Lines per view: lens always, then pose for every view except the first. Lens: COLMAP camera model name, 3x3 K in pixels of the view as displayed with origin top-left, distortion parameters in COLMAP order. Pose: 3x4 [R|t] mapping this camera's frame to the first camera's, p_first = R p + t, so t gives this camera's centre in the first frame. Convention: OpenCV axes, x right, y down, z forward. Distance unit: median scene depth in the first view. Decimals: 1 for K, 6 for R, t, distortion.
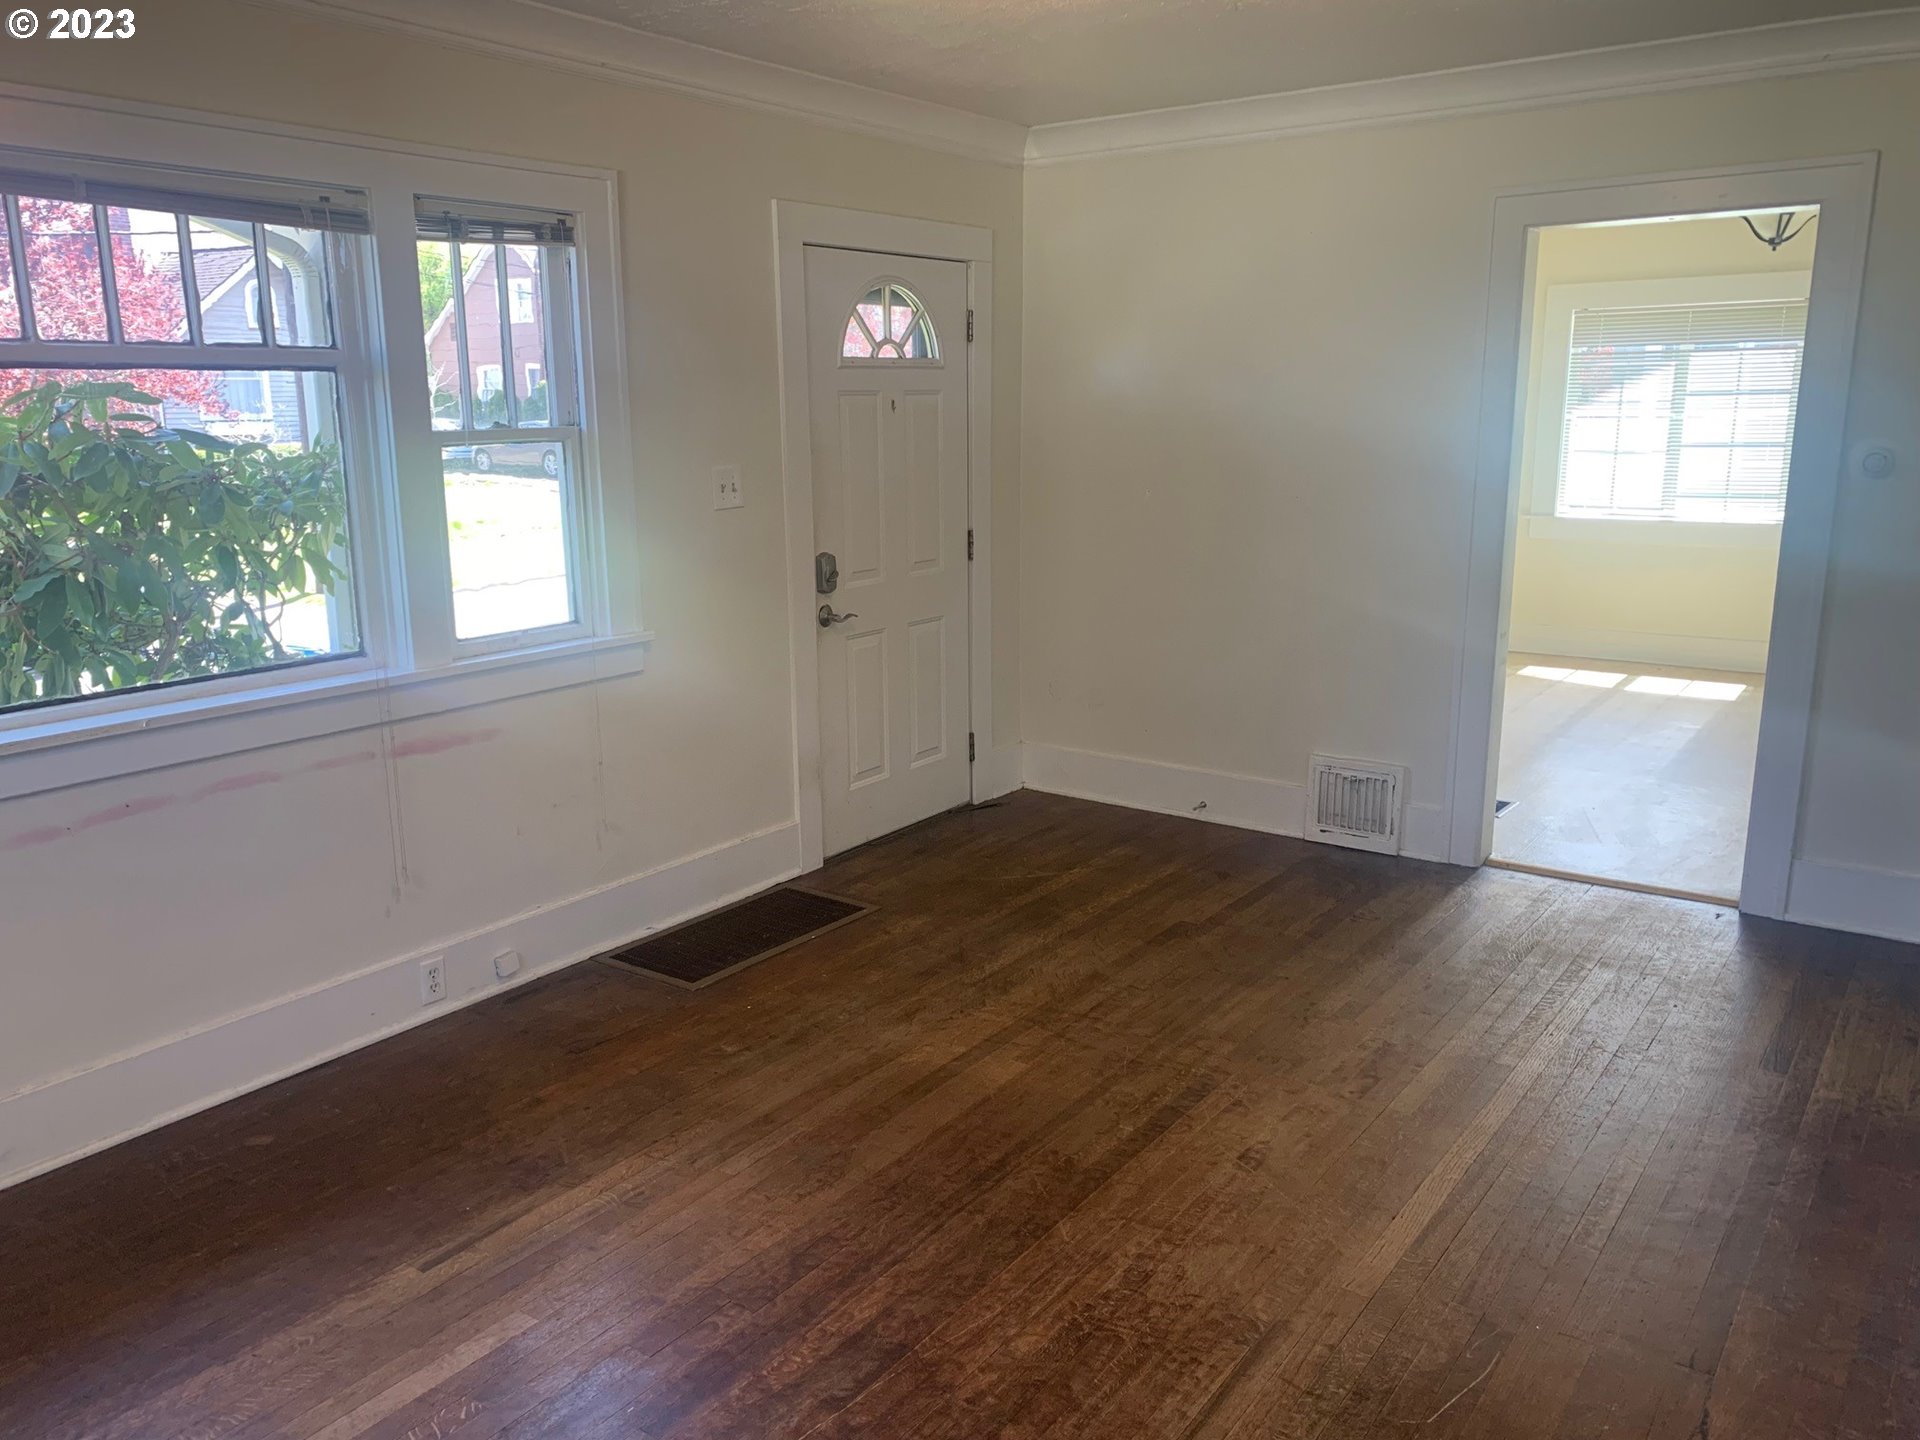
lens RADIAL K [[1458.2, 0, 916.4], [0, 1458.2, 723.2], [0, 0, 1]] dist [0.135556, -0.261994]
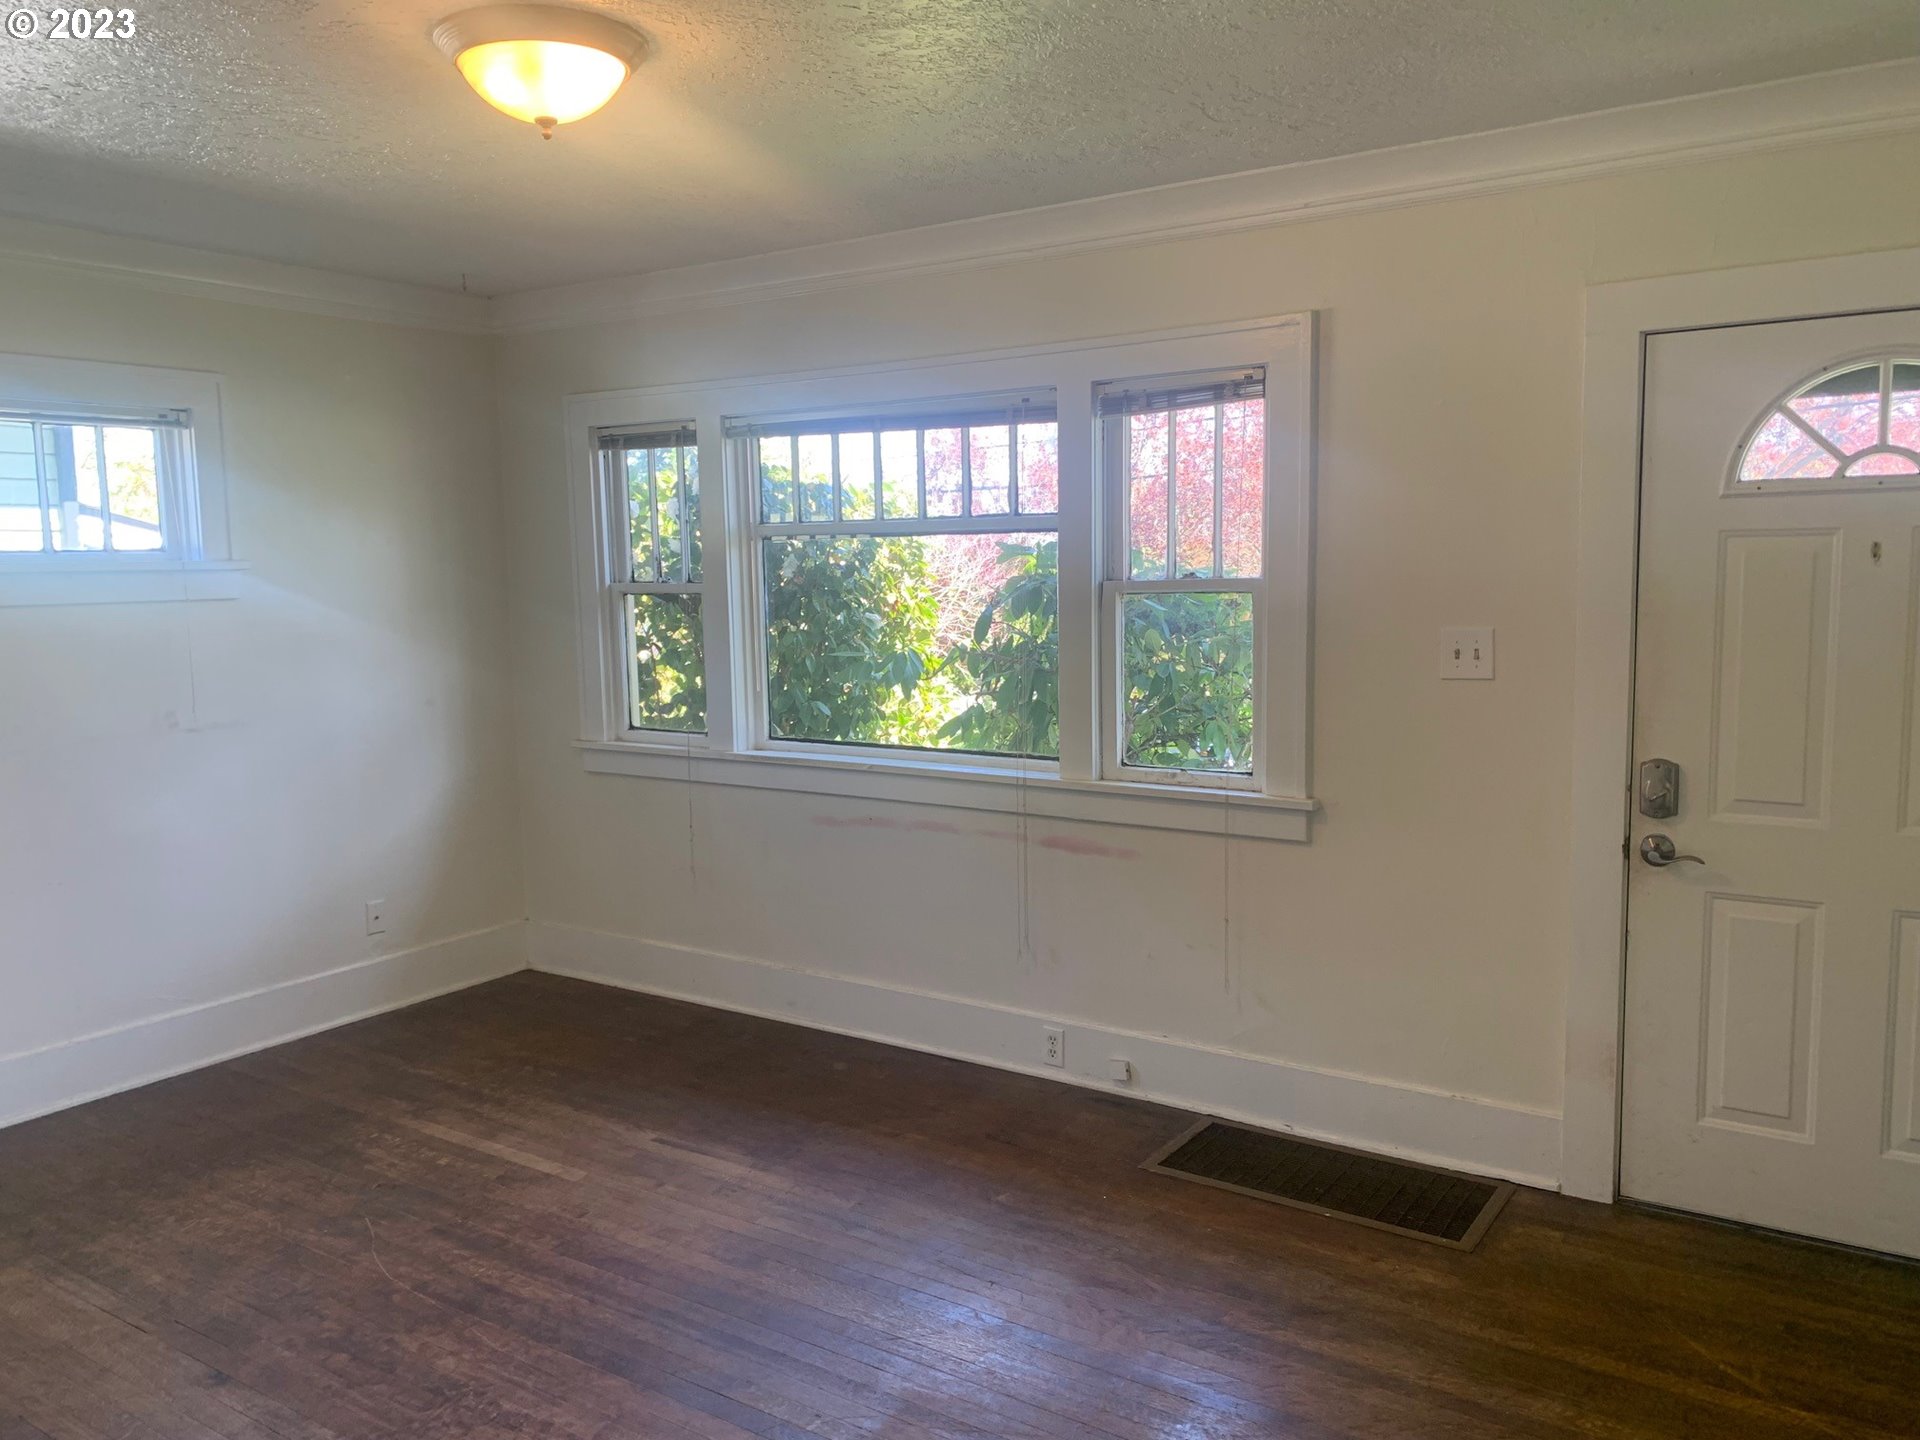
lens RADIAL K [[1476.1, 0, 954.0], [0, 1476.1, 713.3], [0, 0, 1]] dist [0.047900, -0.043965]
pose [[0.048376, 0.118189, -0.991812, 0.802345], [-0.200382, 0.973936, 0.106285, -0.191029], [0.978523, 0.193599, 0.070798, 0.808426]]
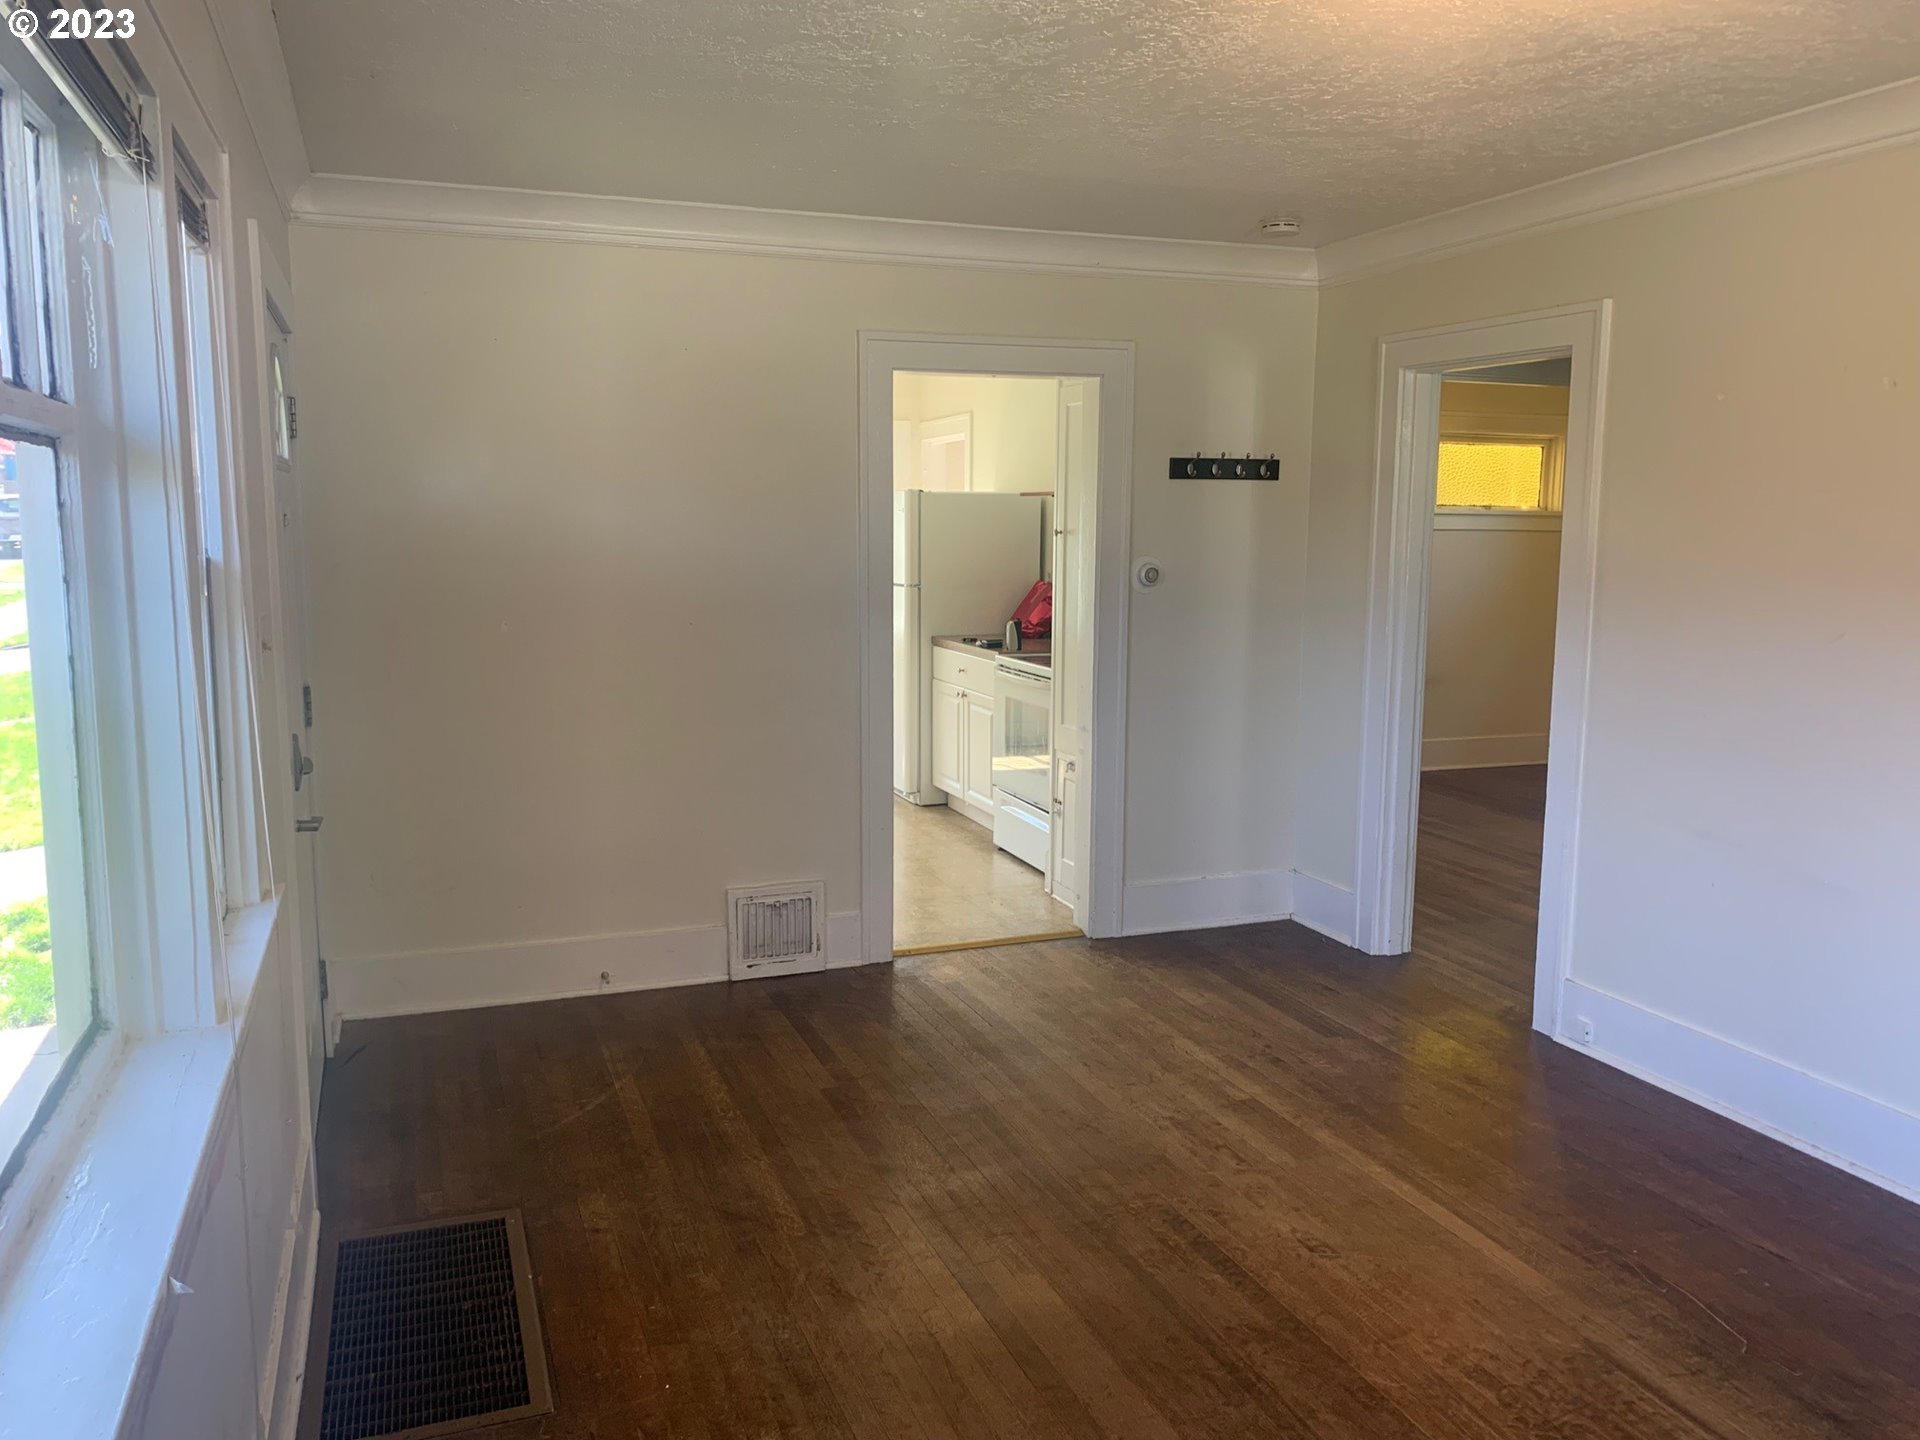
lens RADIAL K [[1479.4, 0, 939.7], [0, 1479.4, 739.3], [0, 0, 1]] dist [0.023982, -0.000163]
pose [[0.543442, -0.117053, 0.831245, -0.605743], [0.173605, 0.984495, 0.025135, -0.102748], [-0.821299, 0.130649, 0.555337, 0.489050]]
